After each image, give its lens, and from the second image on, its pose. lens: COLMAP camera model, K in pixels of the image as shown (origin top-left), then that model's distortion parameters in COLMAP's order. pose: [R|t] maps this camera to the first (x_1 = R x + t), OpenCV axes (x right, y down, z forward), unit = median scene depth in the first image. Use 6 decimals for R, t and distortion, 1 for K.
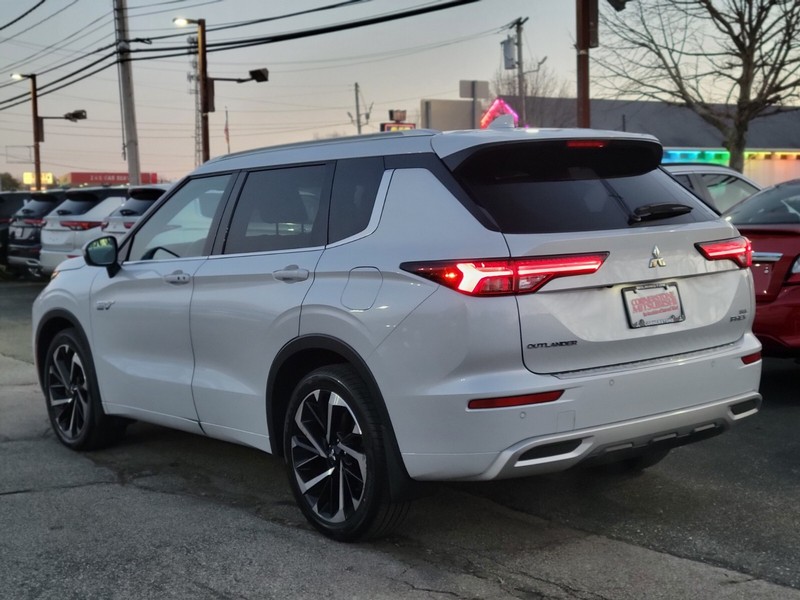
lens RADIAL K [[1208.5, 0, 398.2], [0, 1208.5, 299.2], [0, 0, 1]] dist [0.090804, 0.000000]
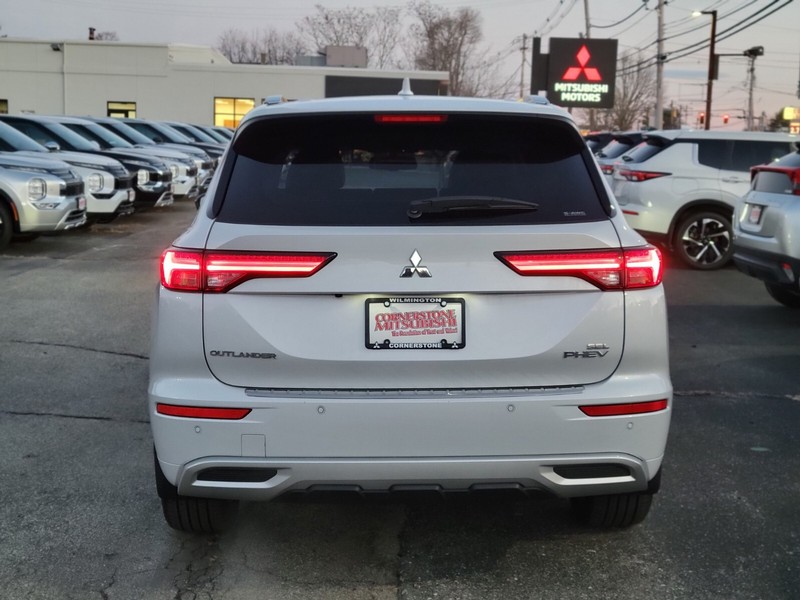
lens RADIAL K [[1208.5, 0, 403.9], [0, 1208.5, 298.2], [0, 0, 1]] dist [0.090804, 0.000000]
pose [[0.812841, 0.114184, -0.571185, 0.148705], [-0.084113, 0.993330, 0.078874, -0.016806], [0.576381, -0.016068, 0.817023, 0.076231]]
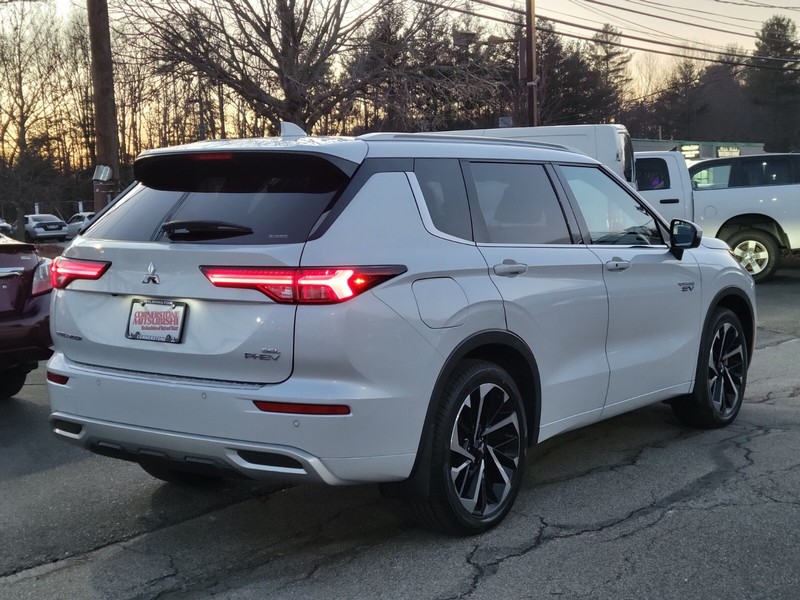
lens RADIAL K [[1208.5, 0, 399.1], [0, 1208.5, 299.7], [0, 0, 1]] dist [0.090804, 0.000000]
pose [[0.282121, 0.128214, -0.950773, 0.274647], [-0.086587, 0.990388, 0.107863, -0.031163], [0.955463, 0.051894, 0.290511, 0.202145]]
